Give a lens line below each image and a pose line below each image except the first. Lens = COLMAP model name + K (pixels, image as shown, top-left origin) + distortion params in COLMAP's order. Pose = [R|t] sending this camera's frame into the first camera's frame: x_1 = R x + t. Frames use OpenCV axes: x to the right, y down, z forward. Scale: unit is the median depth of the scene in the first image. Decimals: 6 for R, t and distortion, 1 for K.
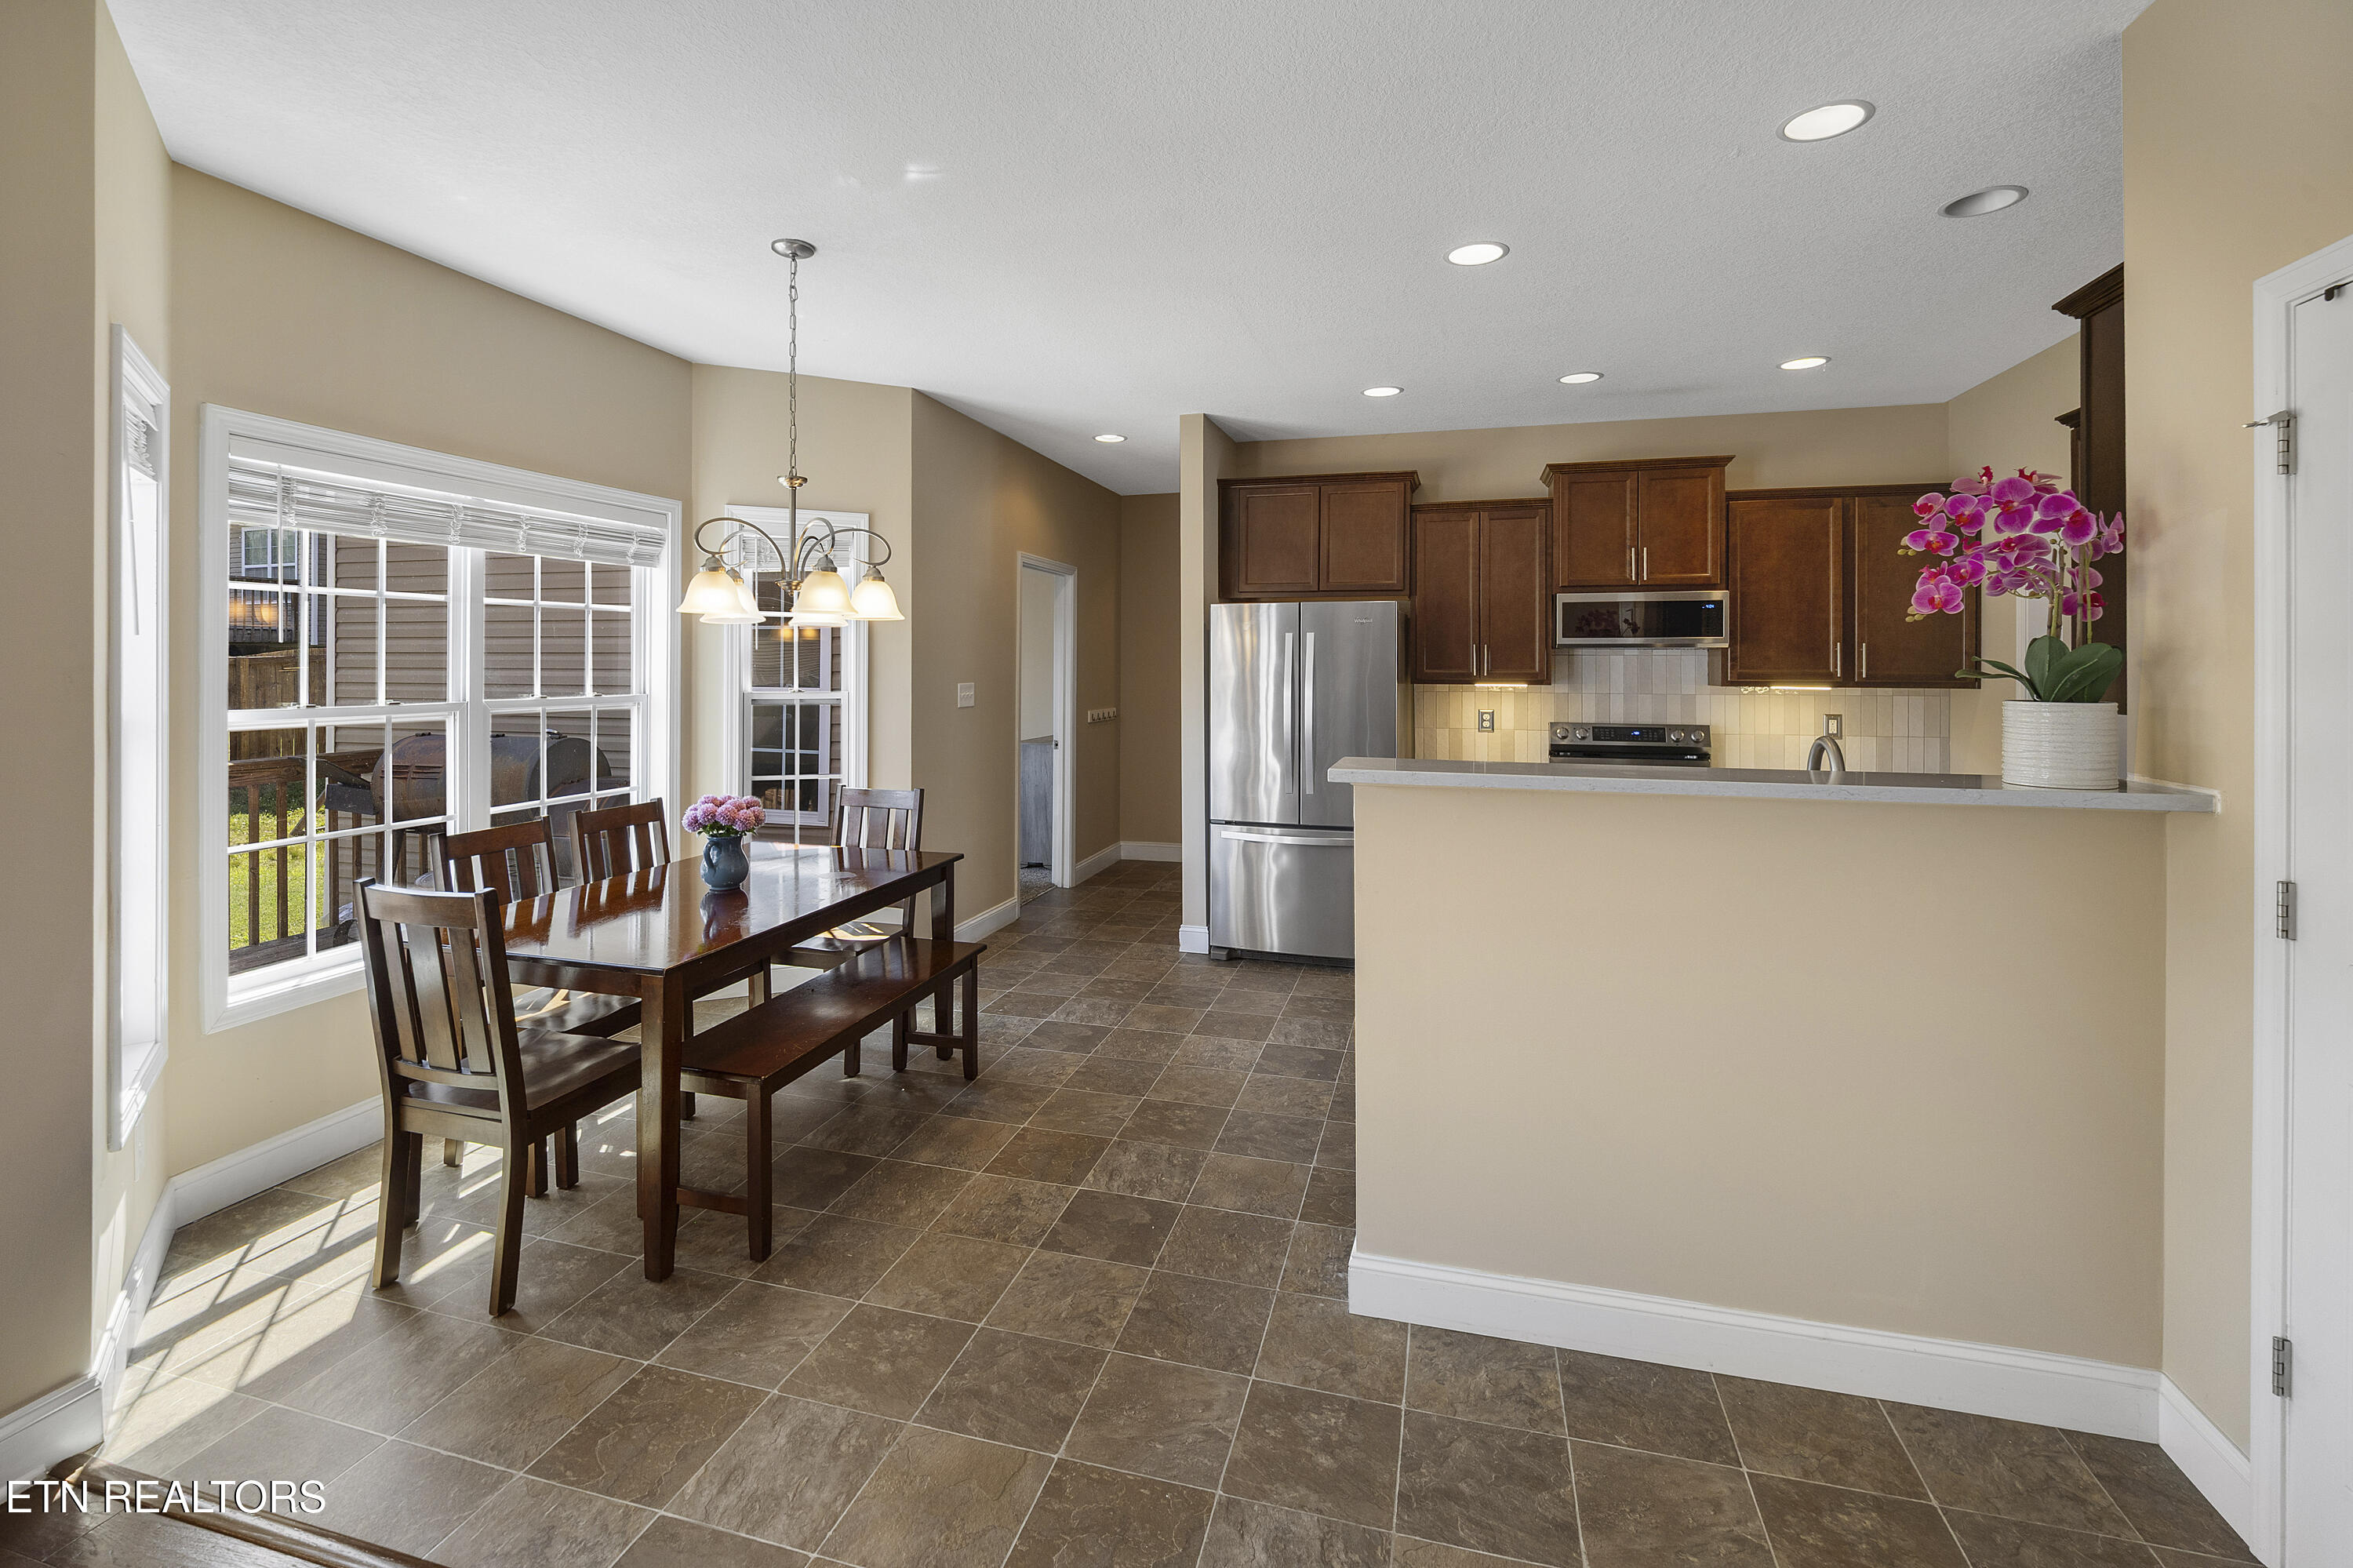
lens RADIAL K [[1031.7, 0, 1175.4], [0, 1031.7, 675.1], [0, 0, 1]] dist [0.000404, -0.000021]
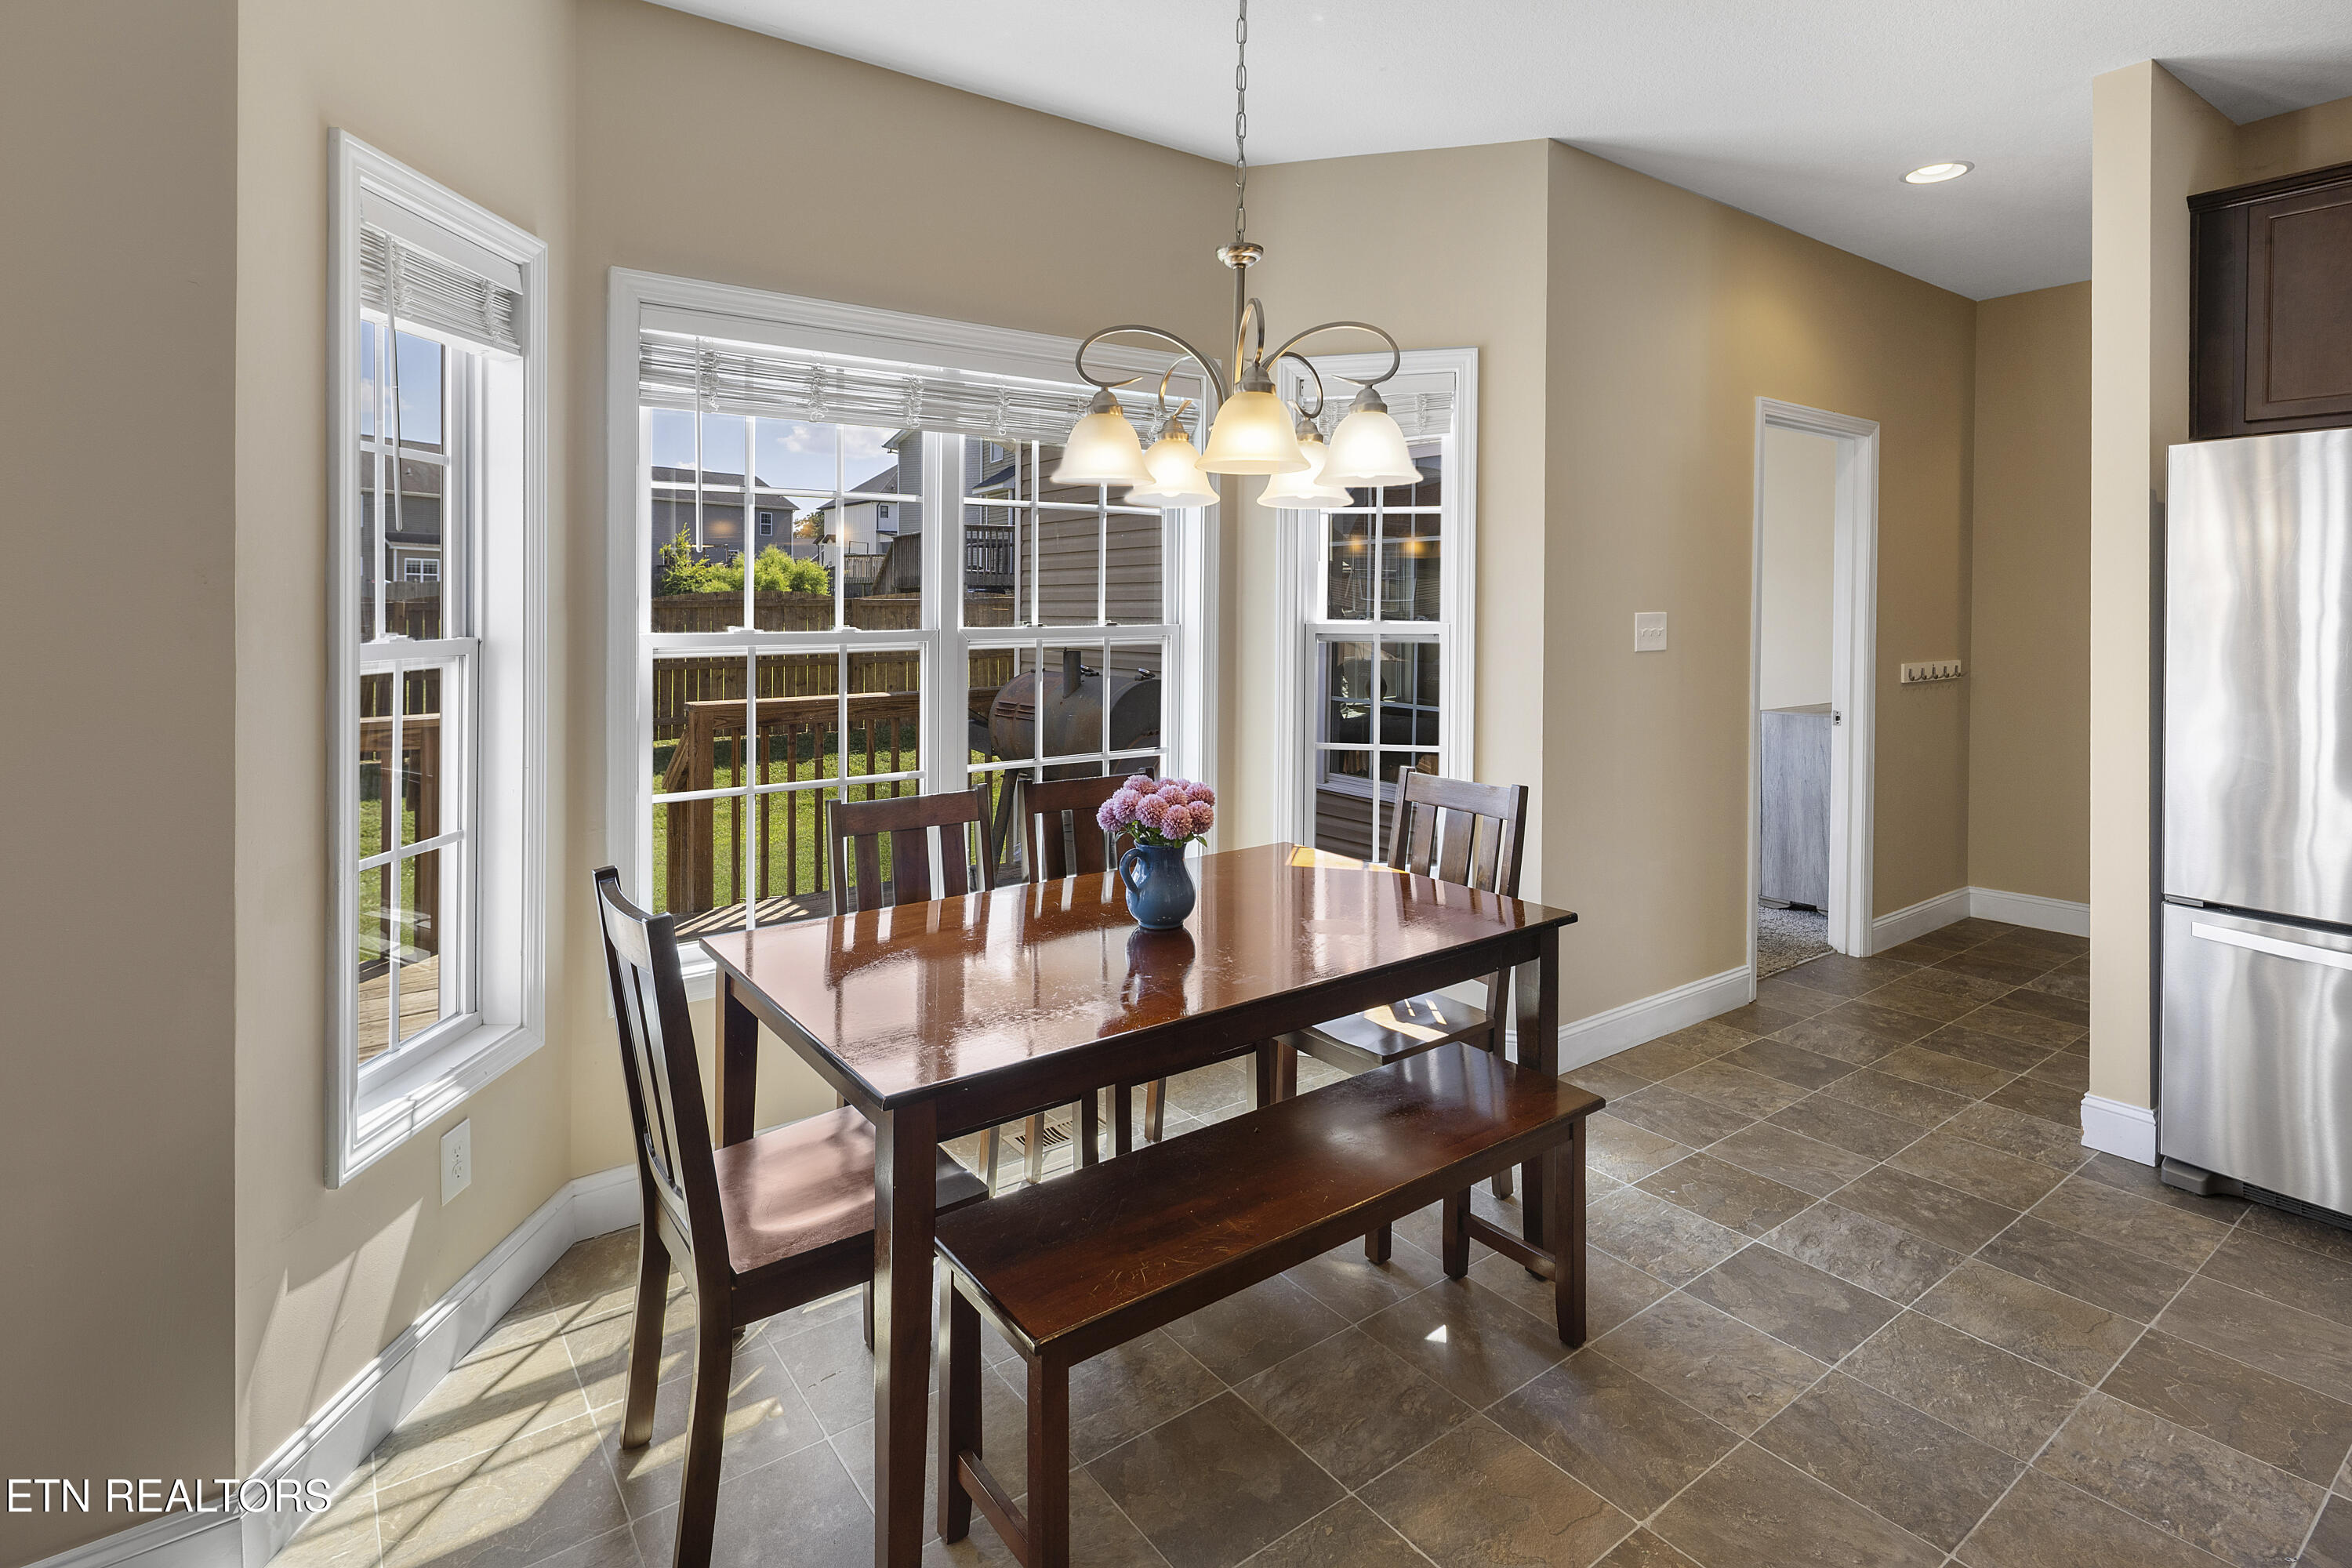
lens RADIAL K [[1191.2, 0, 1182.1], [0, 1191.2, 621.8], [0, 0, 1]] dist [0.001196, -0.000627]
pose [[0.789565, 0.004922, -0.613648, 0.015760], [-0.001723, 0.999982, 0.005804, 0.011944], [0.613665, -0.003526, 0.789559, 0.326770]]
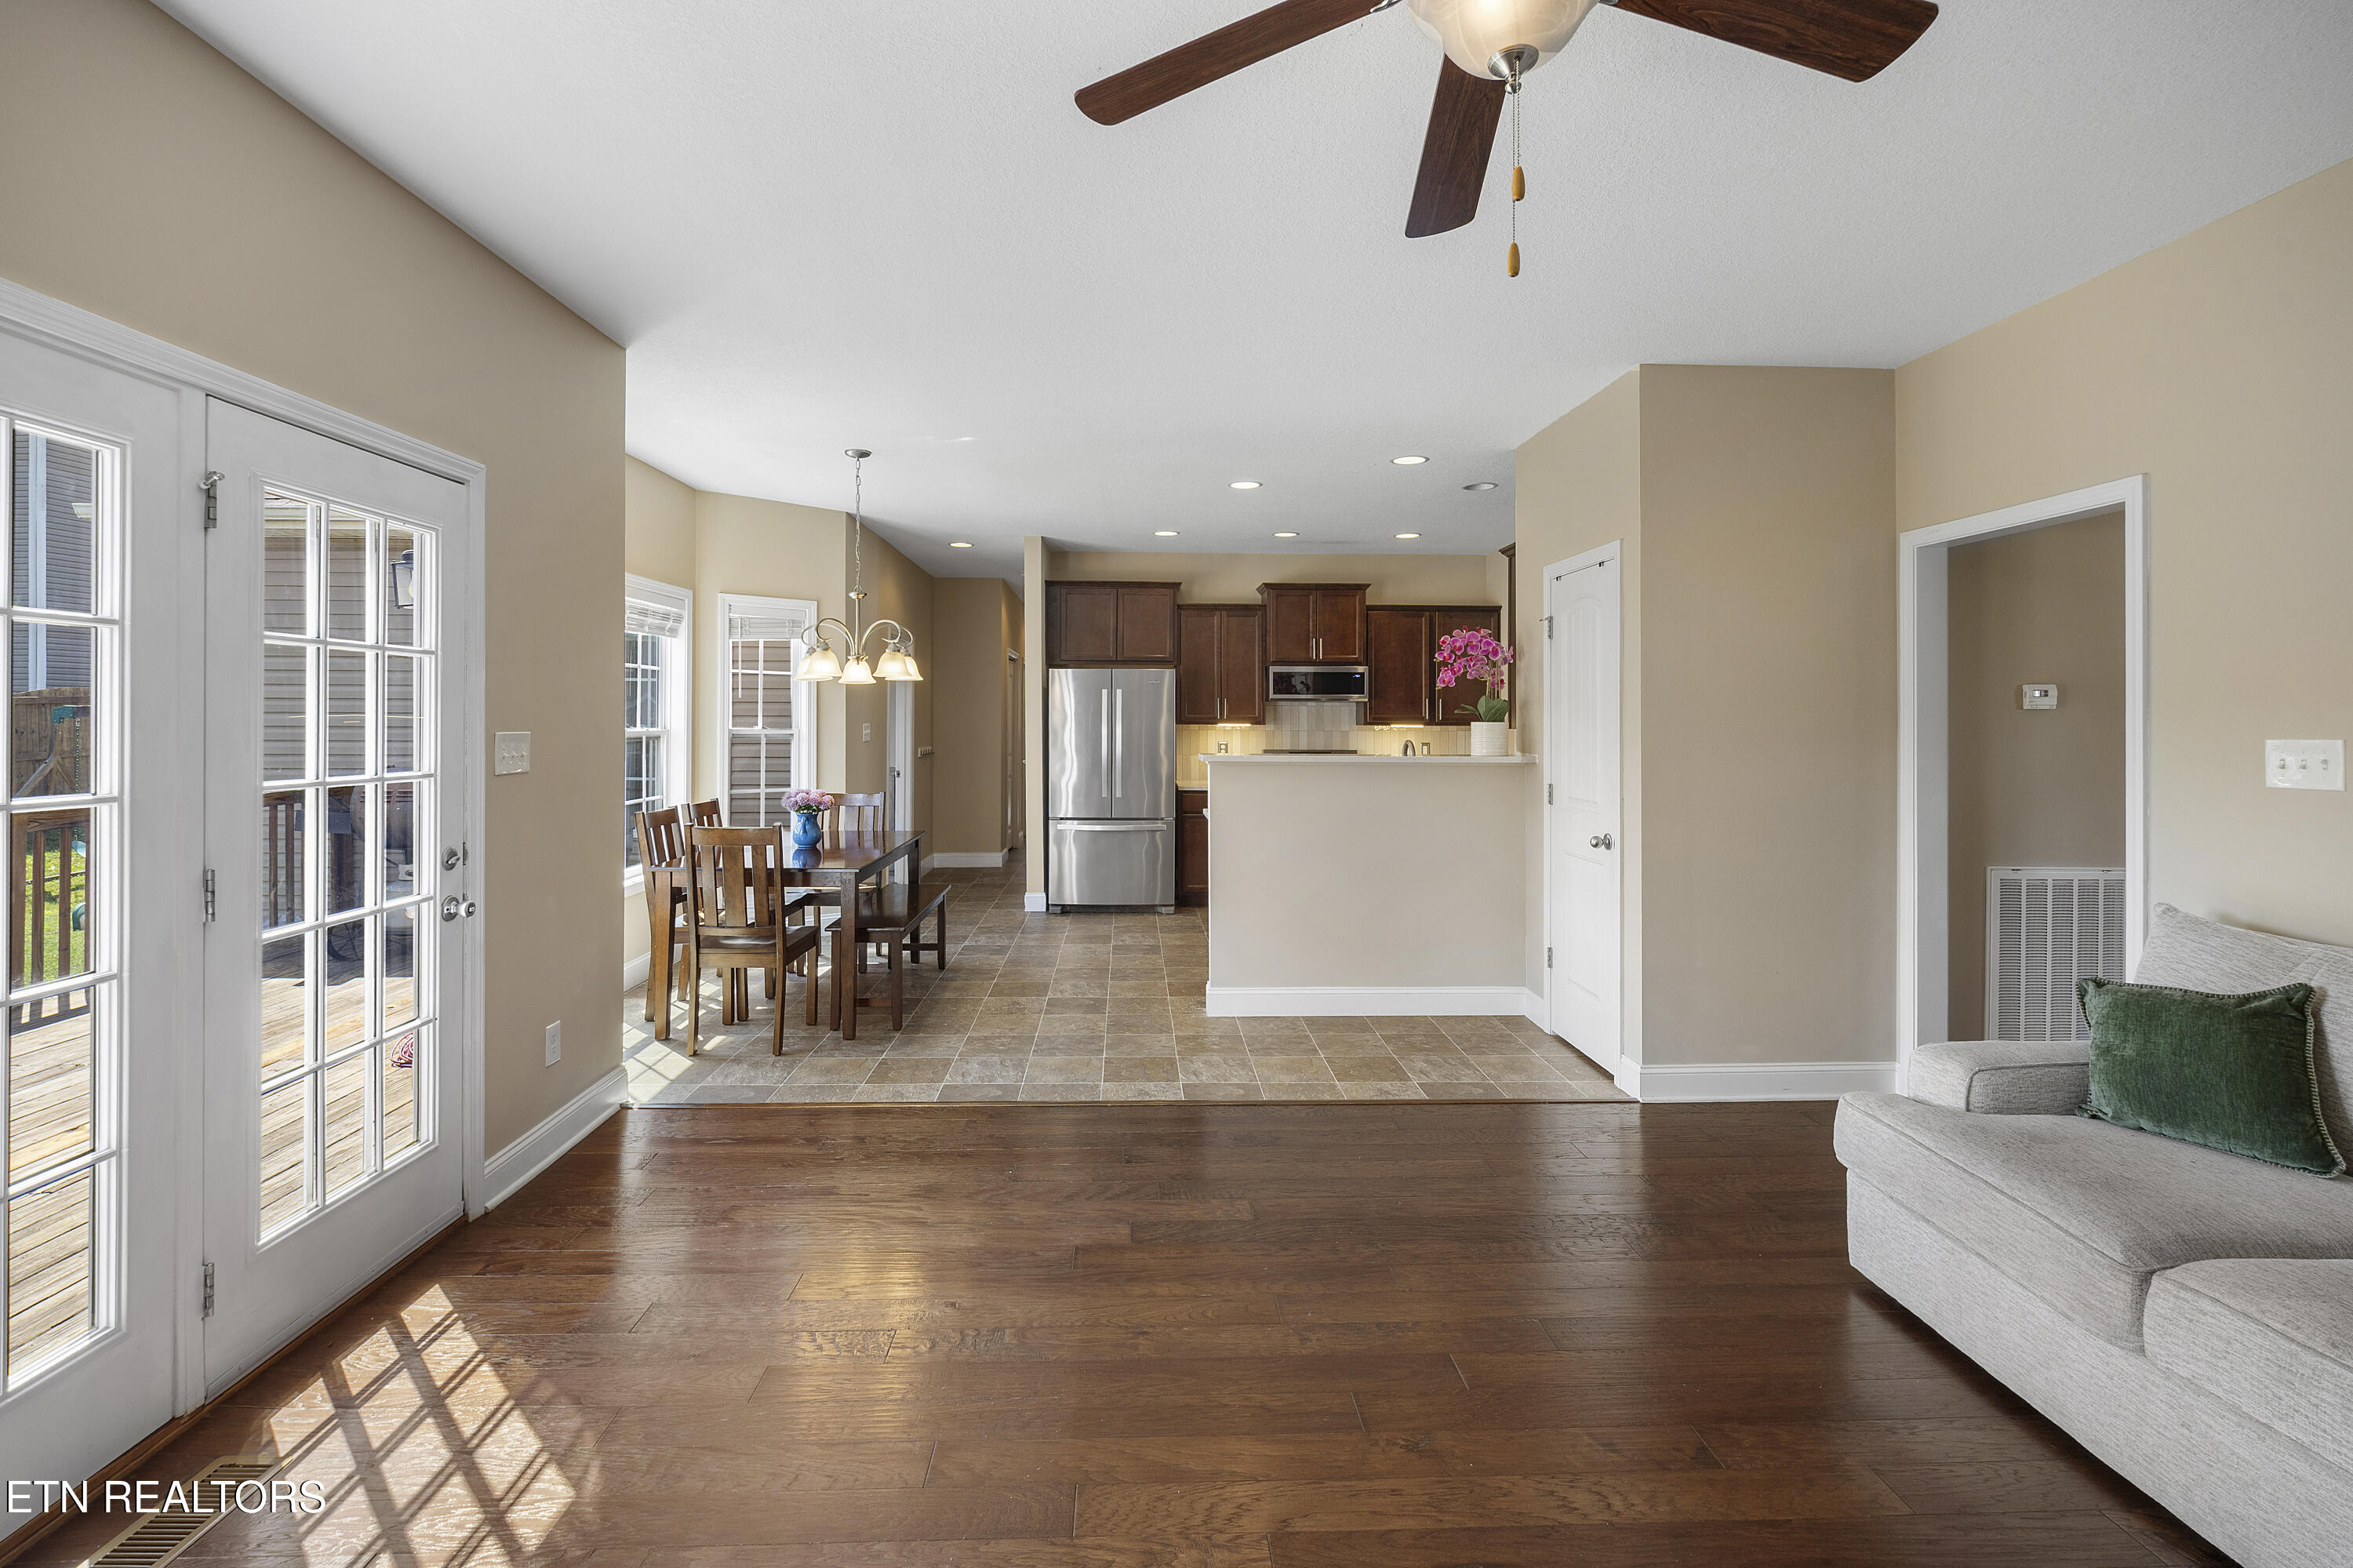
lens RADIAL K [[1040.7, 0, 1176.6], [0, 1040.7, 730.1], [0, 0, 1]] dist [0.000388, -0.000058]
pose [[0.951275, -0.001658, 0.308340, -0.291020], [0.001149, 0.999998, 0.001833, 0.017300], [-0.308342, -0.001389, 0.951275, -0.530795]]
